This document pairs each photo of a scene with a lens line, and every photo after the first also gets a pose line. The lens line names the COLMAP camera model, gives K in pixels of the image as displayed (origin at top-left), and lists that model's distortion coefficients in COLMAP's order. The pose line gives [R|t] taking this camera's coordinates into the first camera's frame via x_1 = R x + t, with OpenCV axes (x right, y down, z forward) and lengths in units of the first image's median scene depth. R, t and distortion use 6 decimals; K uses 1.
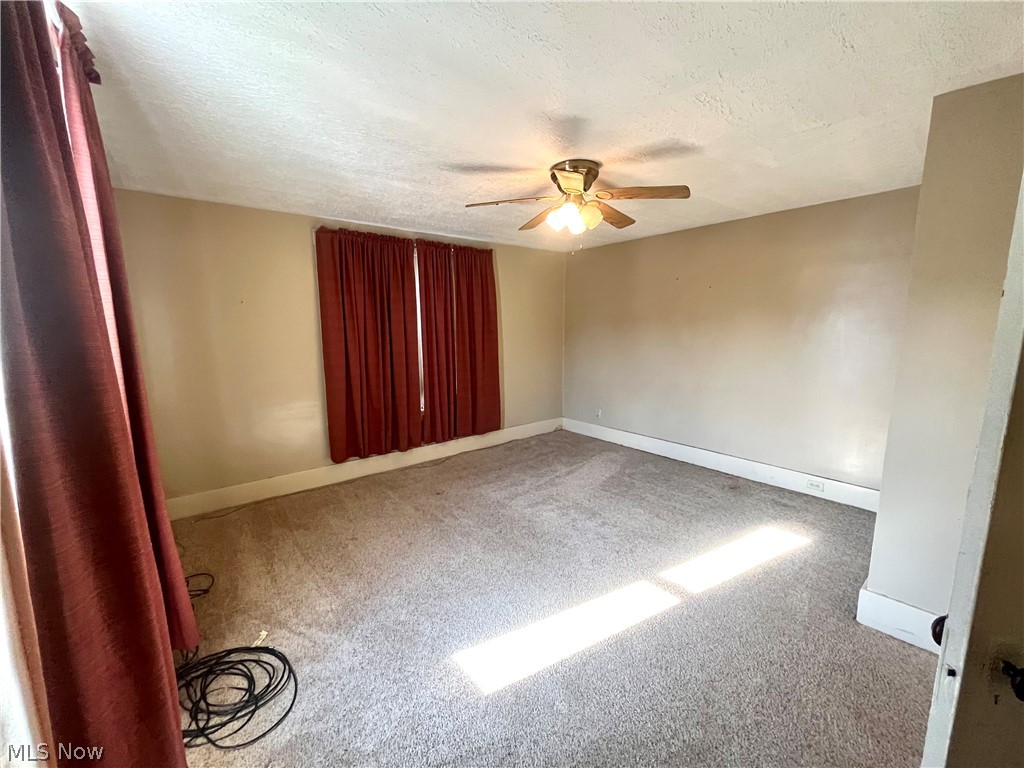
lens RADIAL K [[404.9, 0, 514.1], [0, 404.9, 384.1], [0, 0, 1]] dist [0.000757, -0.000317]
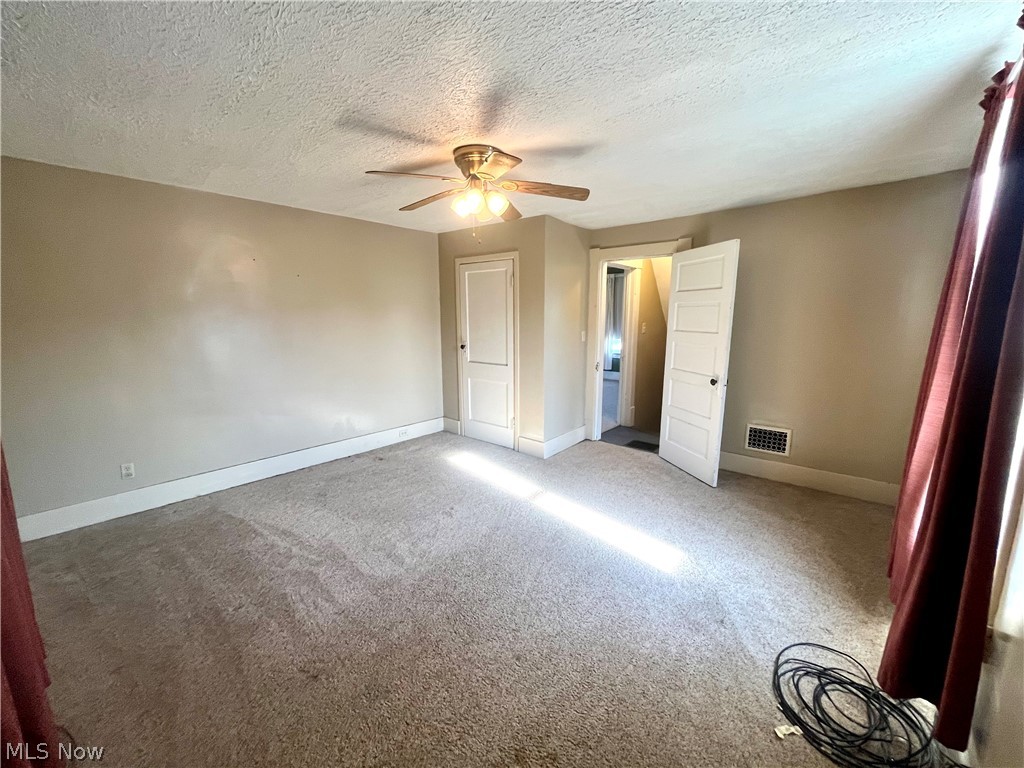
lens RADIAL K [[404.9, 0, 513.7], [0, 404.9, 385.6], [0, 0, 1]] dist [0.000757, -0.000317]
pose [[-0.142398, -0.166737, 0.975665, -0.578182], [0.150520, 0.970598, 0.187839, -0.099556], [-0.978298, 0.173605, -0.113114, 0.718817]]
